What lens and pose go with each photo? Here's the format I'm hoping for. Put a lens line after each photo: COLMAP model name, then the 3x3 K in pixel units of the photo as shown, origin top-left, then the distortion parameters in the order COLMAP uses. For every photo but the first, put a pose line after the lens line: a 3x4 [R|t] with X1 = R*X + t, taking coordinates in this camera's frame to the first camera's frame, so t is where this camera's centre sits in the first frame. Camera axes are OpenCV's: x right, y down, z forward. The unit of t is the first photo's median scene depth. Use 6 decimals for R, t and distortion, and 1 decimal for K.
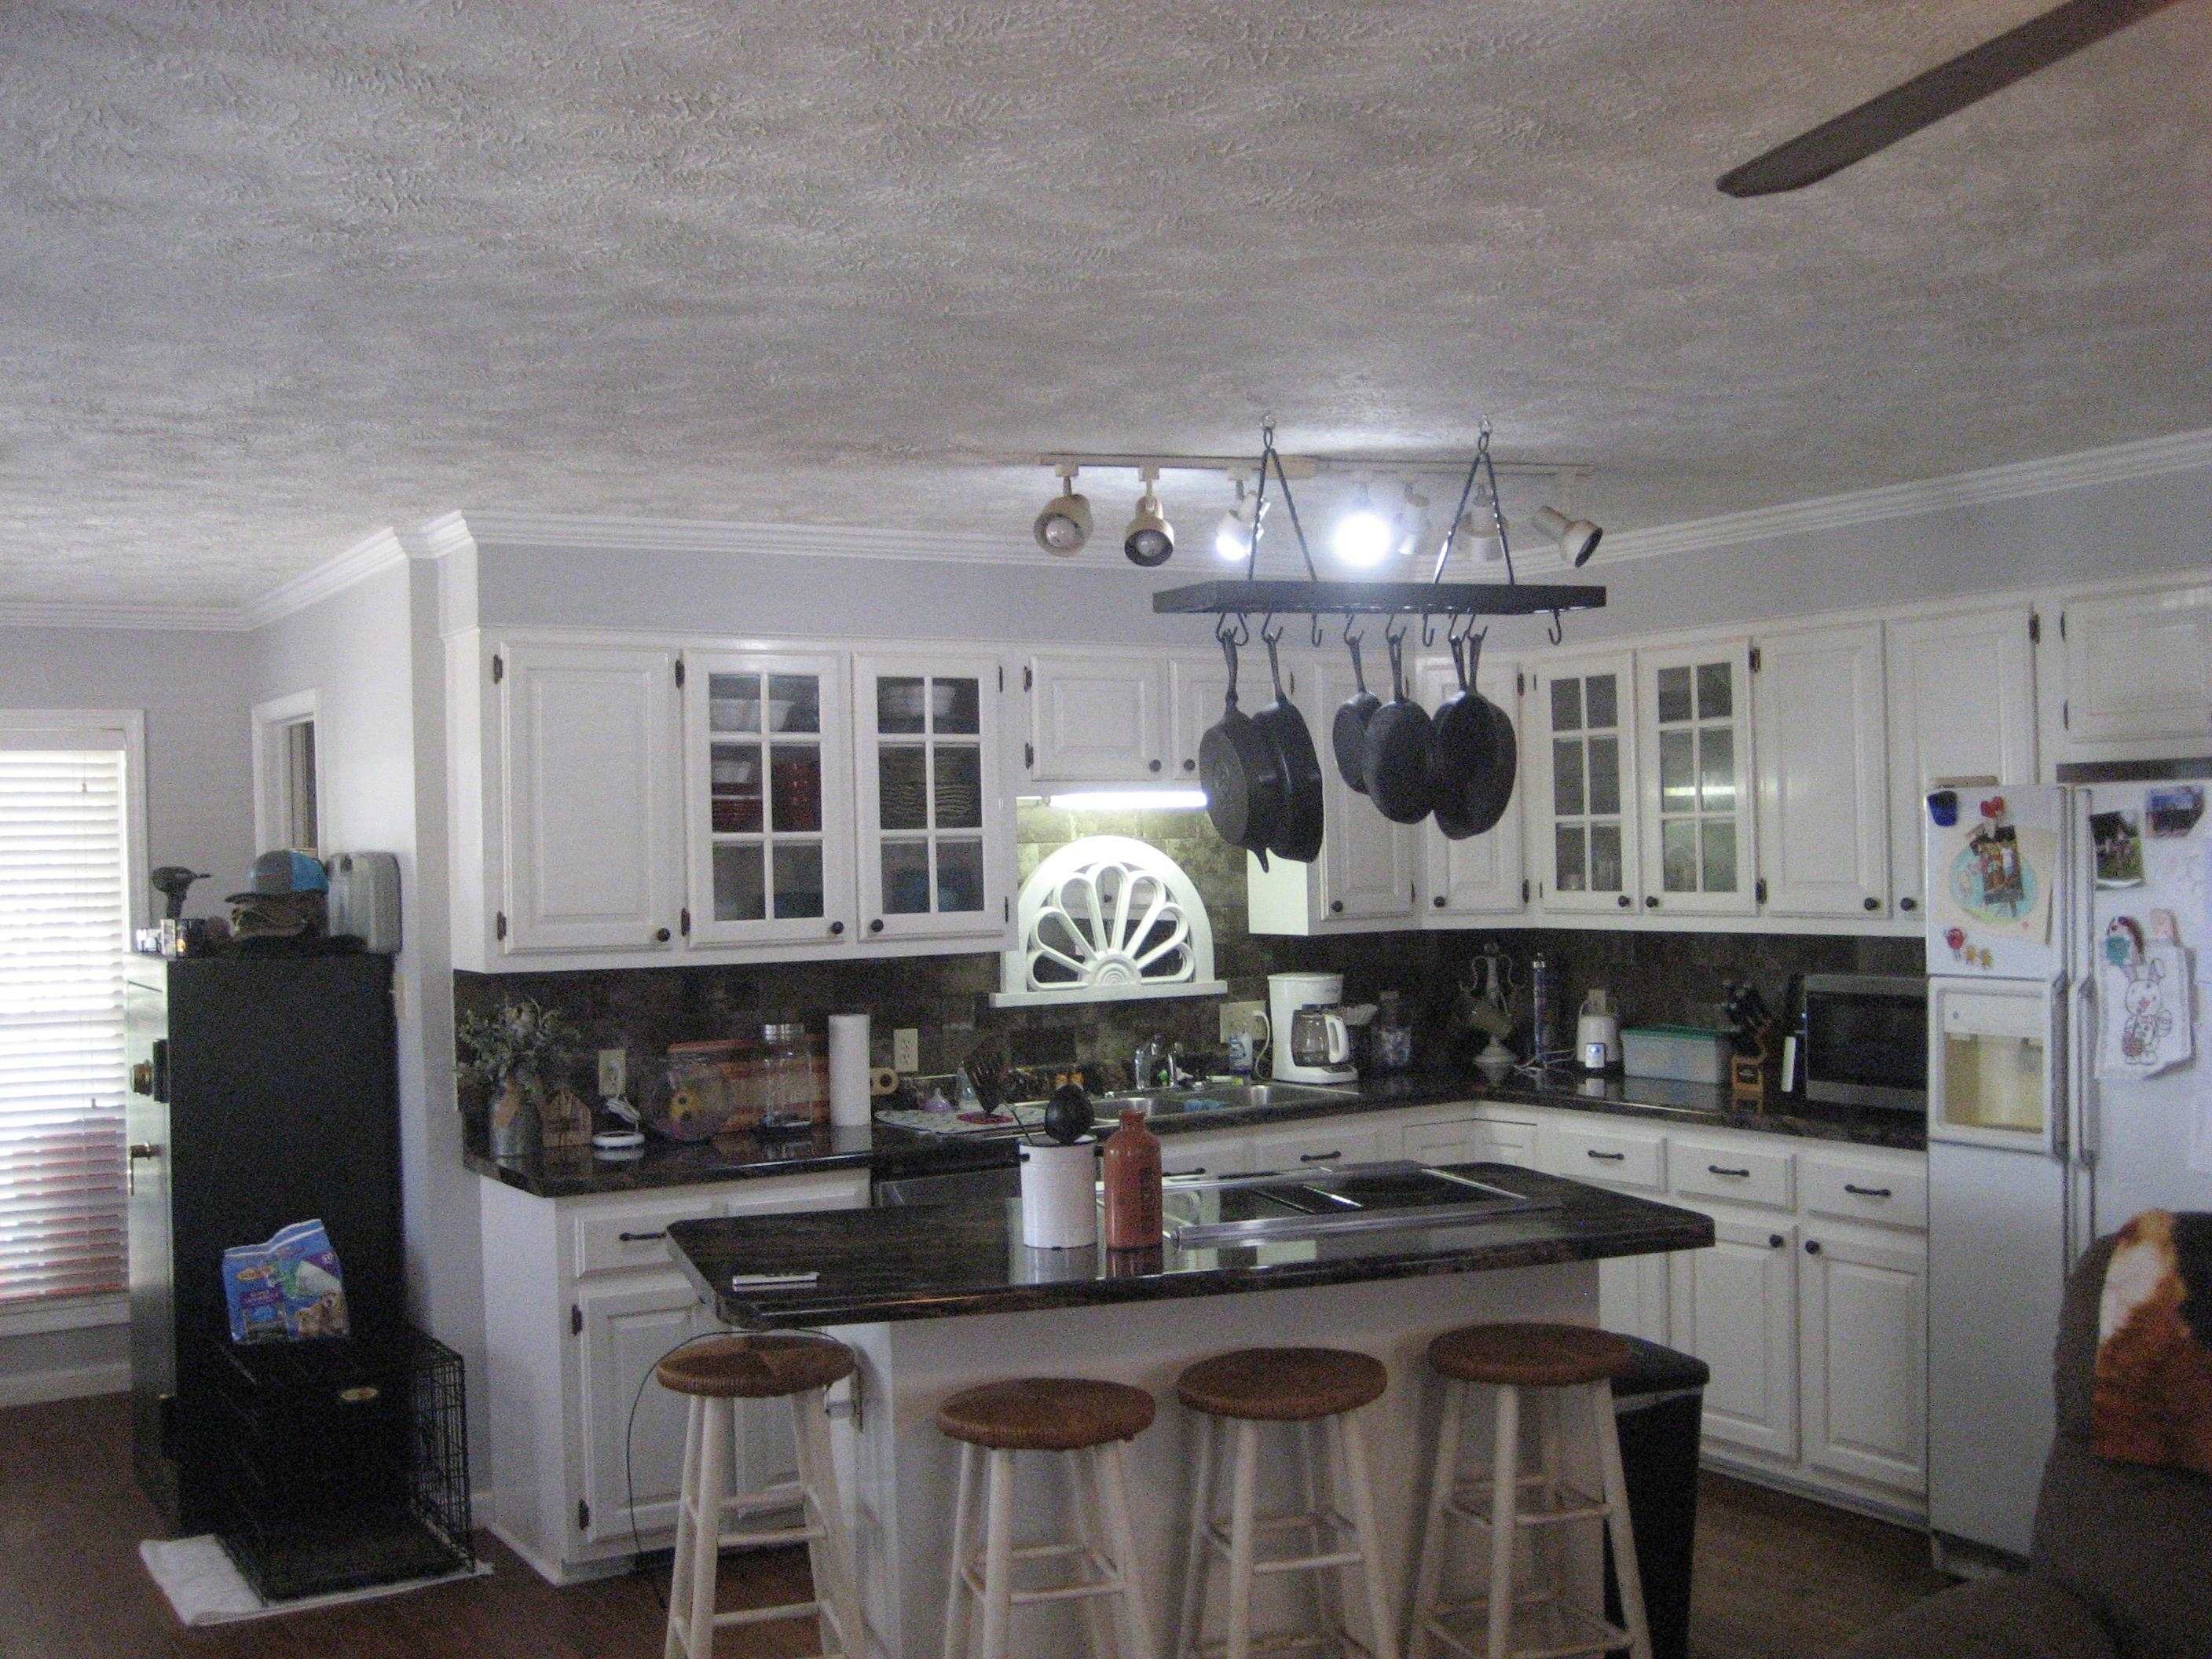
lens RADIAL K [[2310.1, 0, 1103.9], [0, 2310.1, 856.2], [0, 0, 1]] dist [-0.148870, 0.185794]
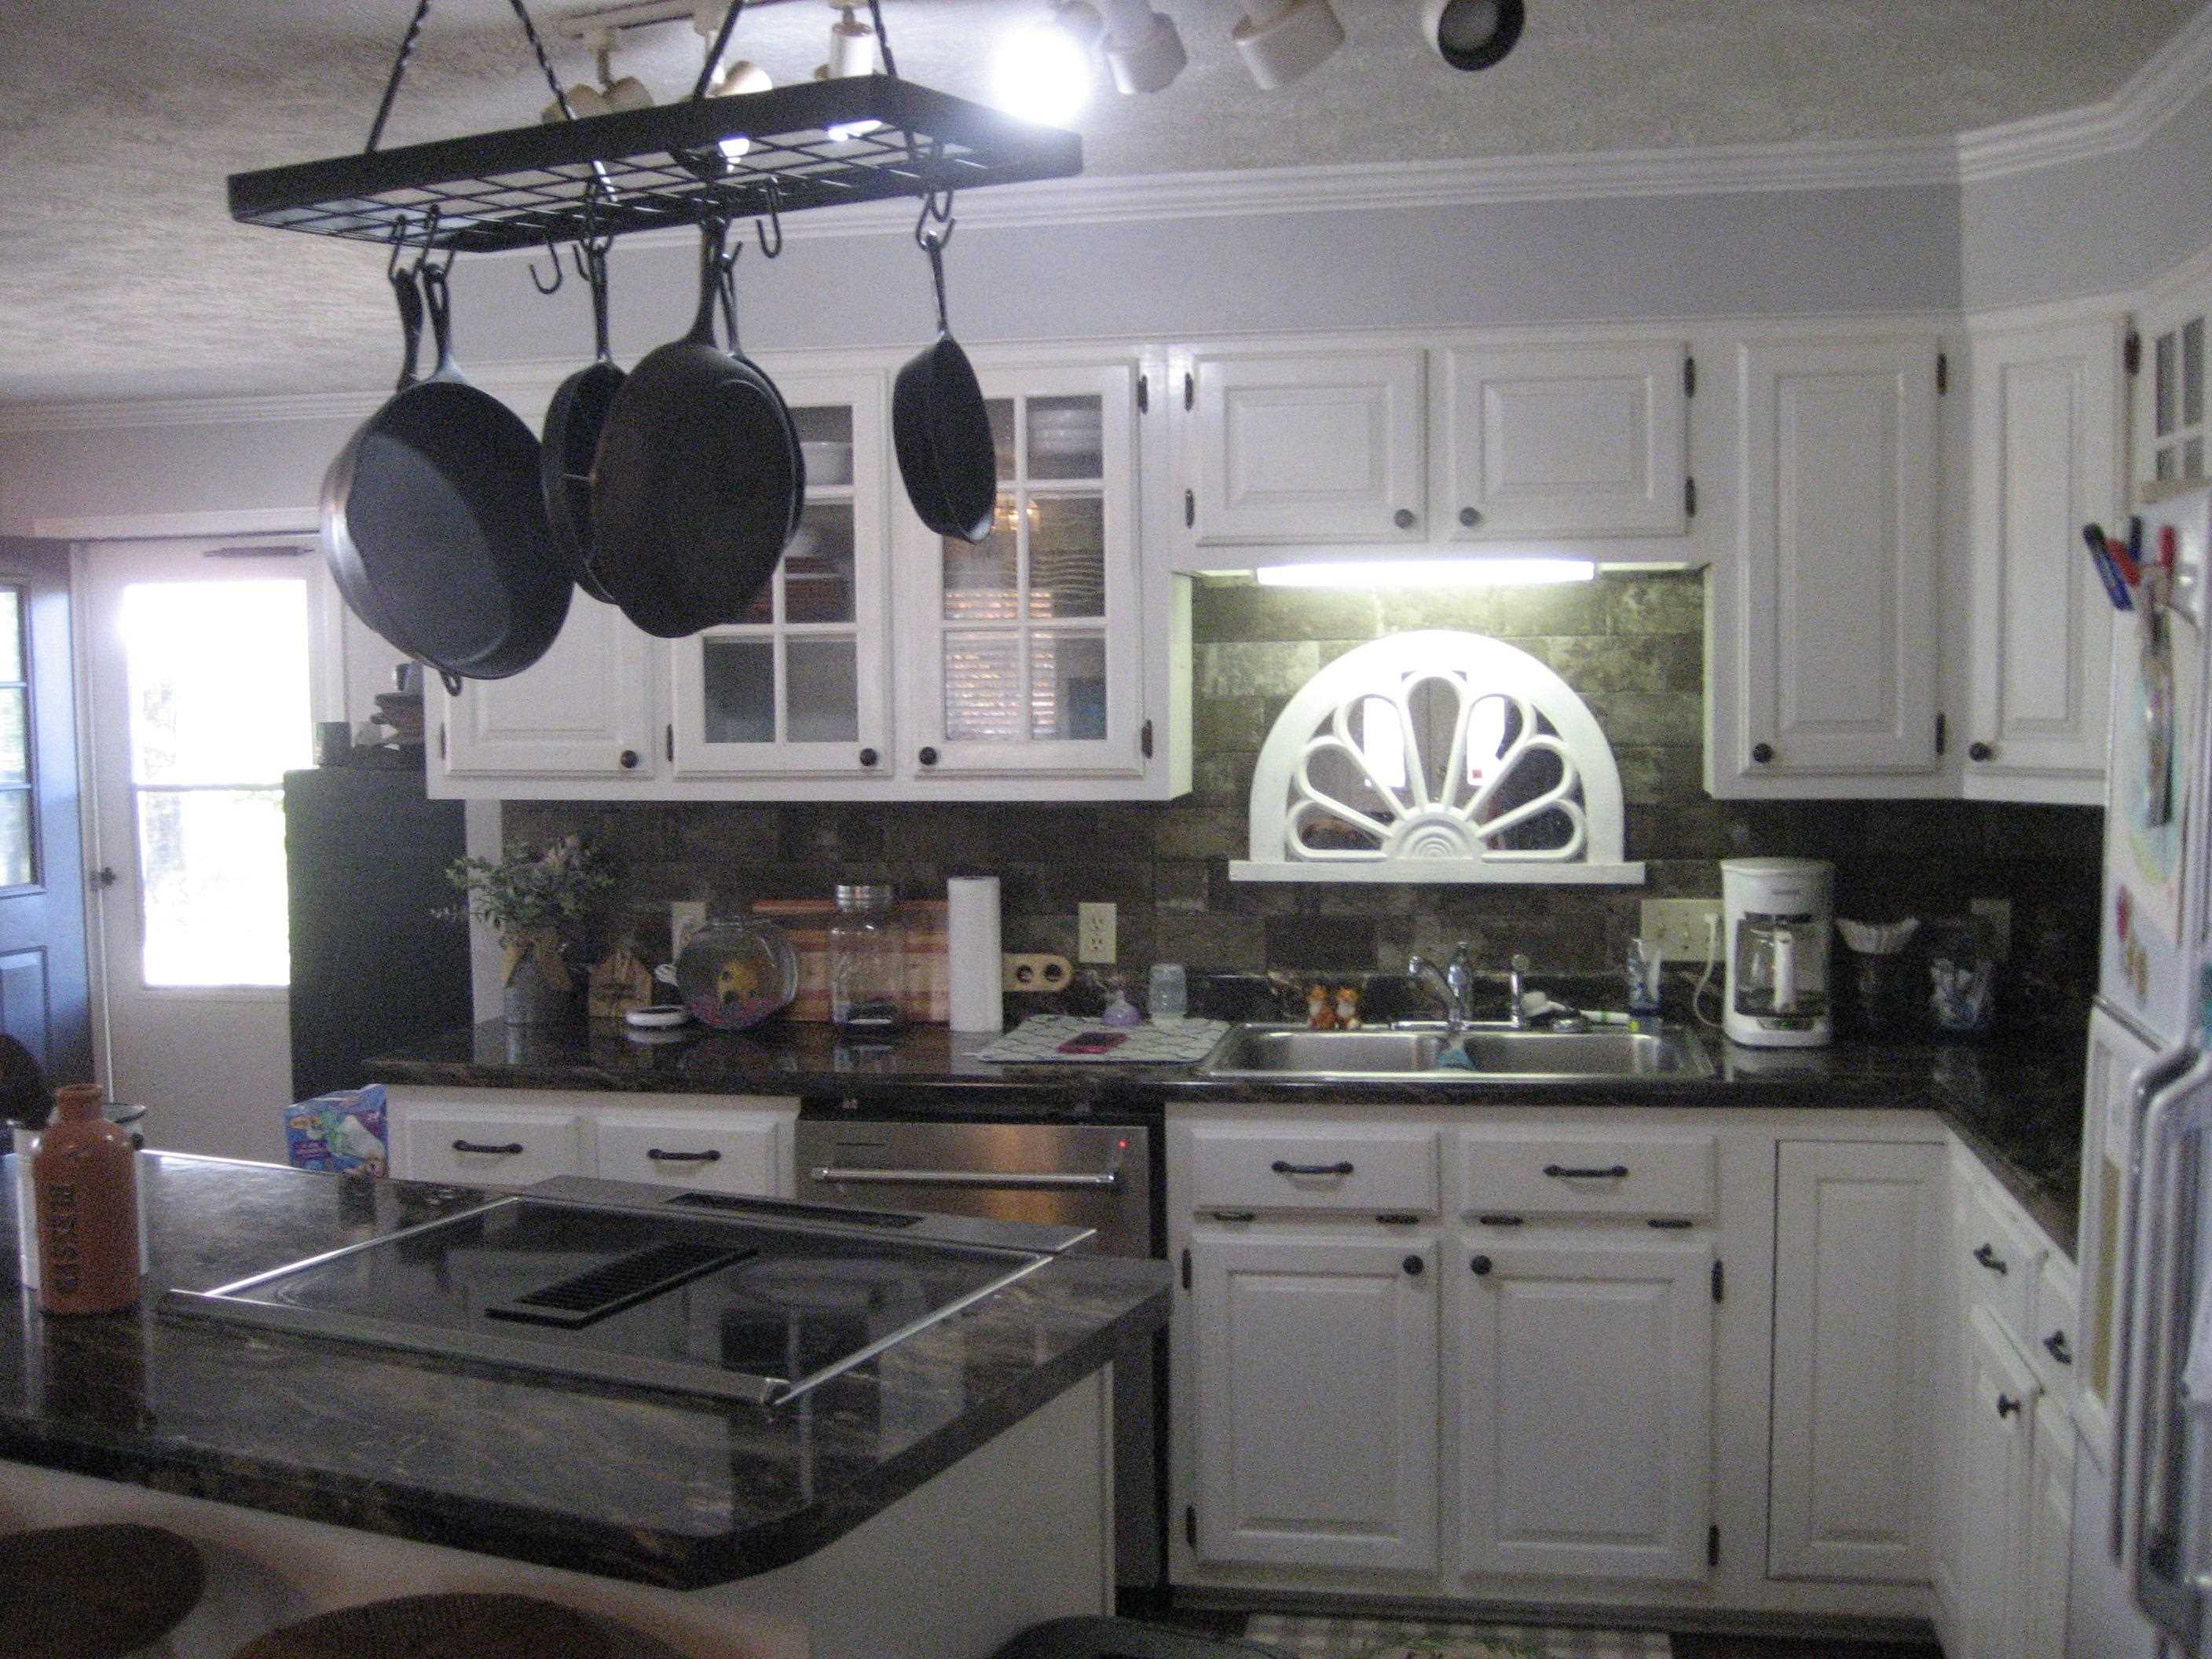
lens RADIAL K [[2310.1, 0, 1103.9], [0, 2310.1, 856.2], [0, 0, 1]] dist [-0.148870, 0.185794]
pose [[0.744519, 0.067022, -0.664229, 0.414451], [-0.007904, 0.995763, 0.091614, -0.004624], [0.667555, -0.062959, 0.741894, 0.510778]]
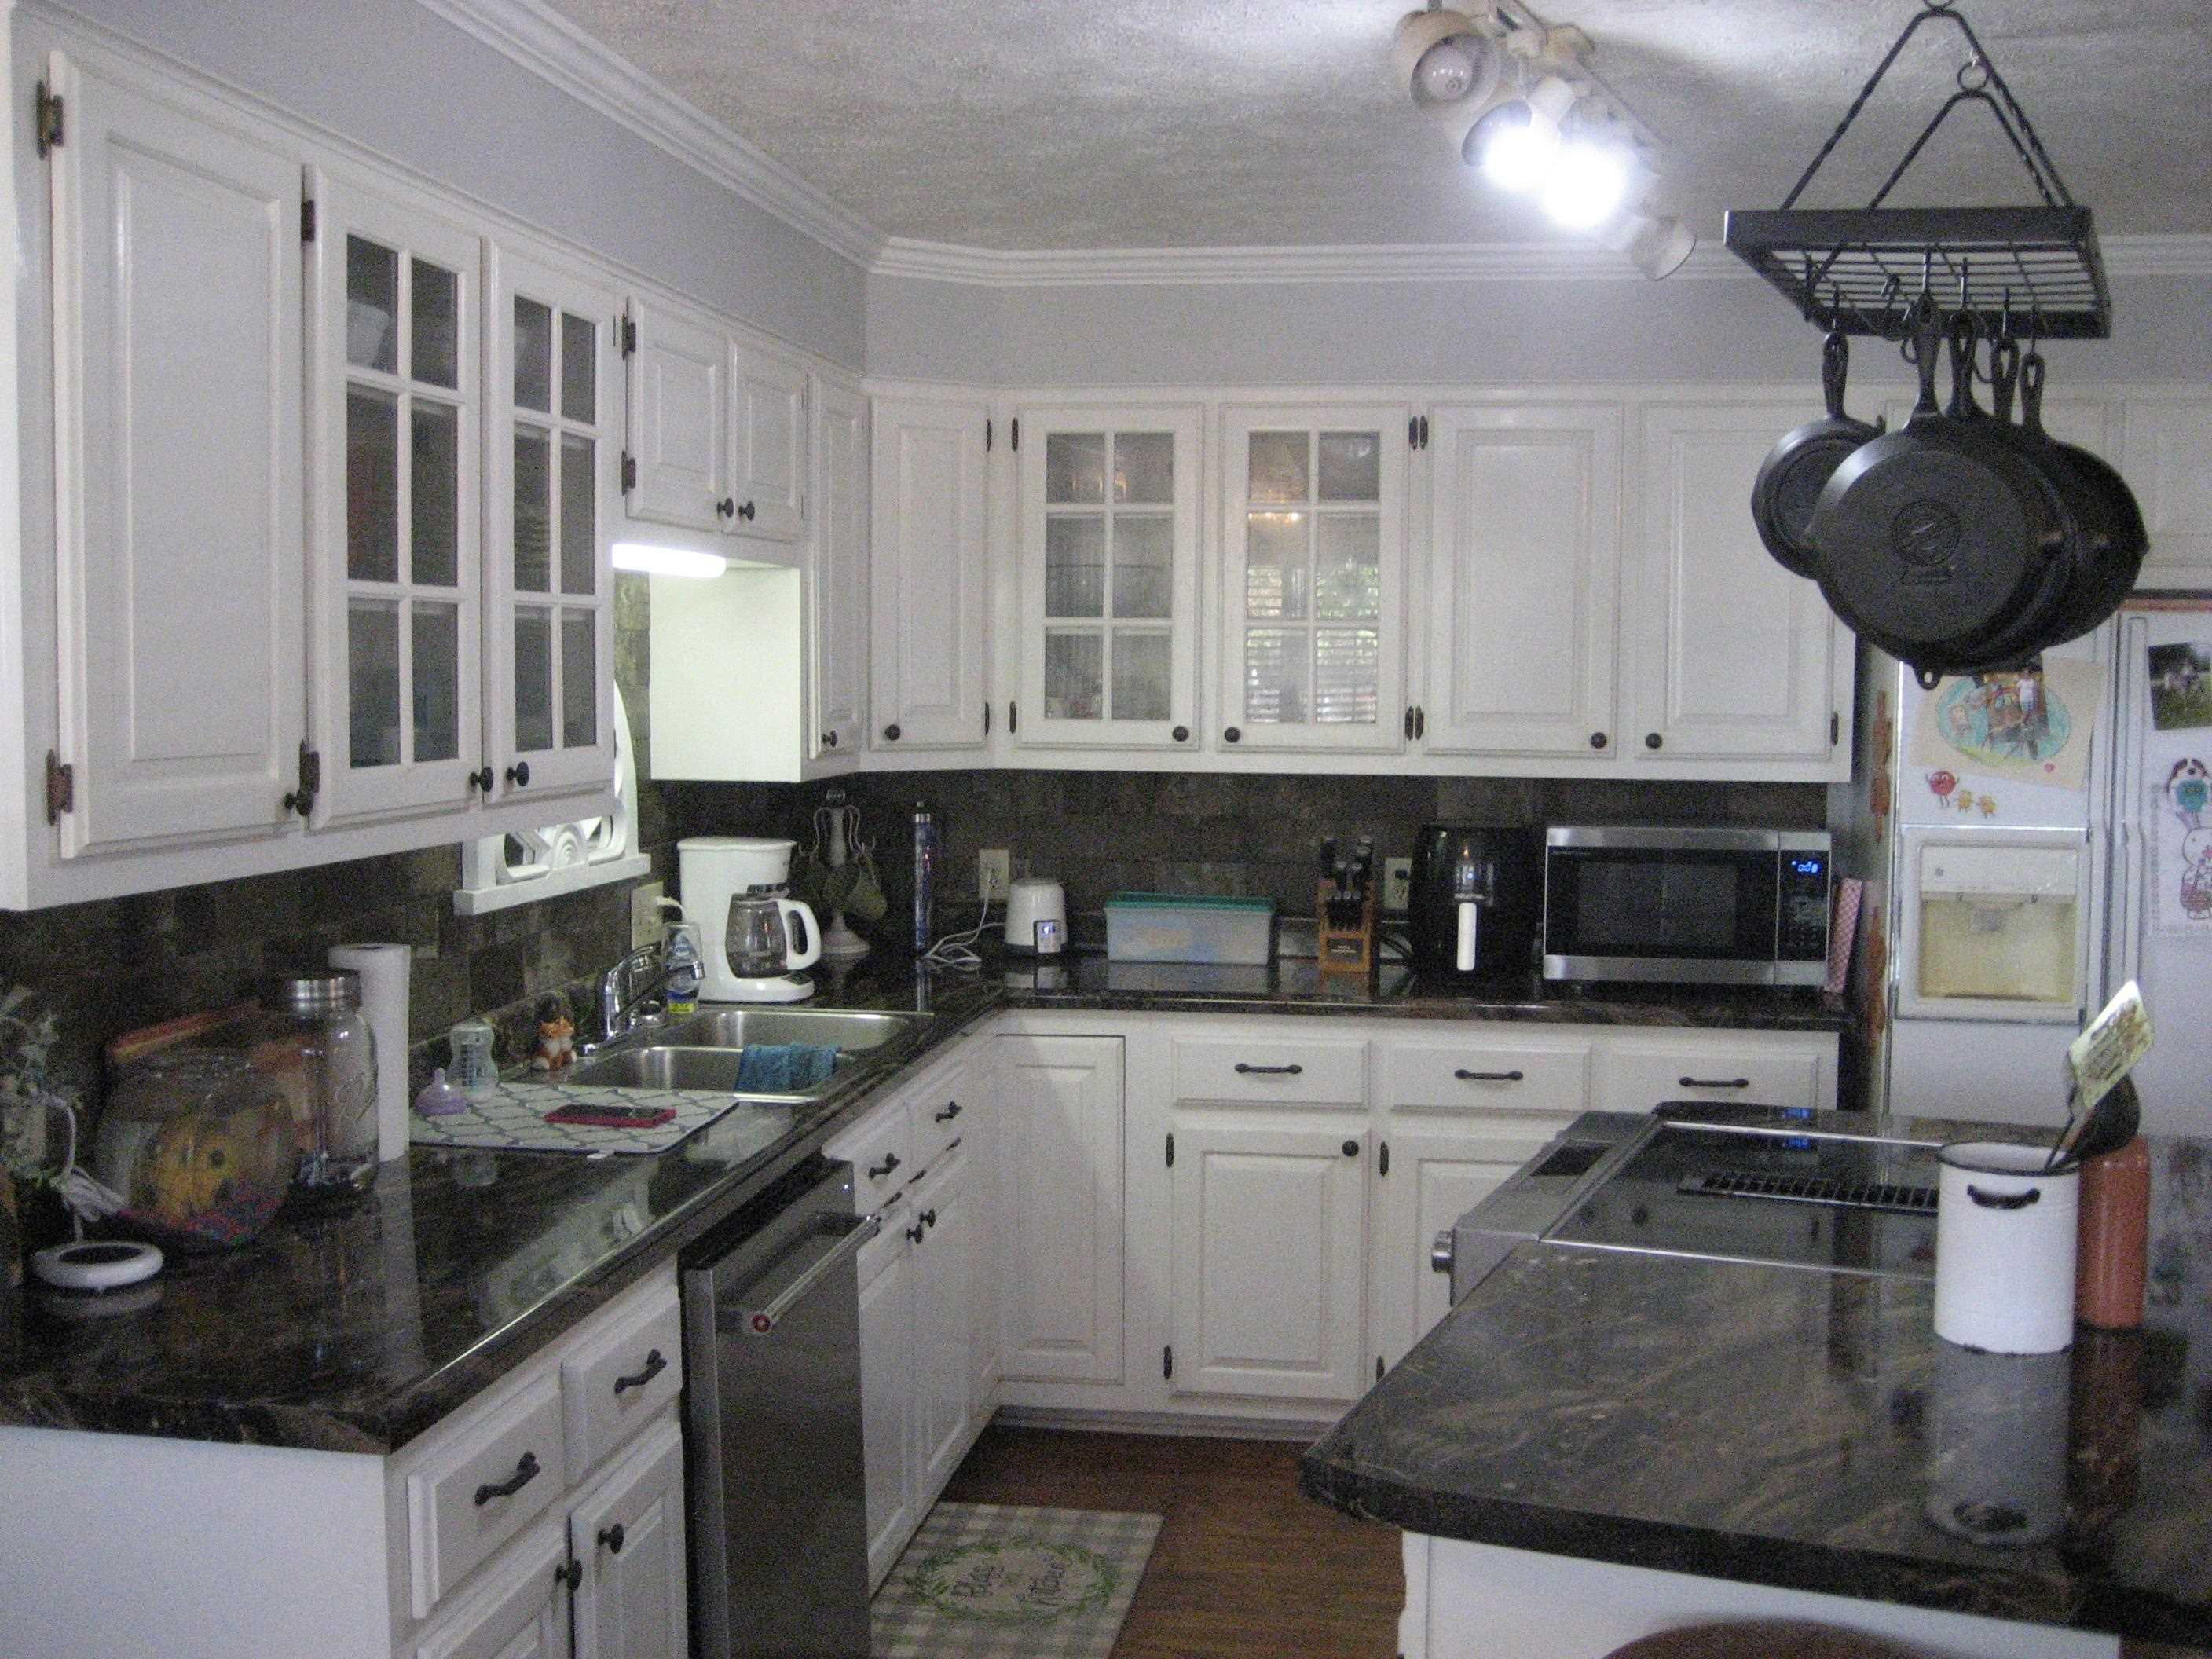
lens RADIAL K [[2310.1, 0, 1103.9], [0, 2310.1, 856.2], [0, 0, 1]] dist [-0.148870, 0.185794]
pose [[0.652598, -0.035215, 0.756886, -0.404895], [-0.020542, 0.997730, 0.064133, 0.012725], [-0.757426, -0.057401, 0.650393, 0.565113]]
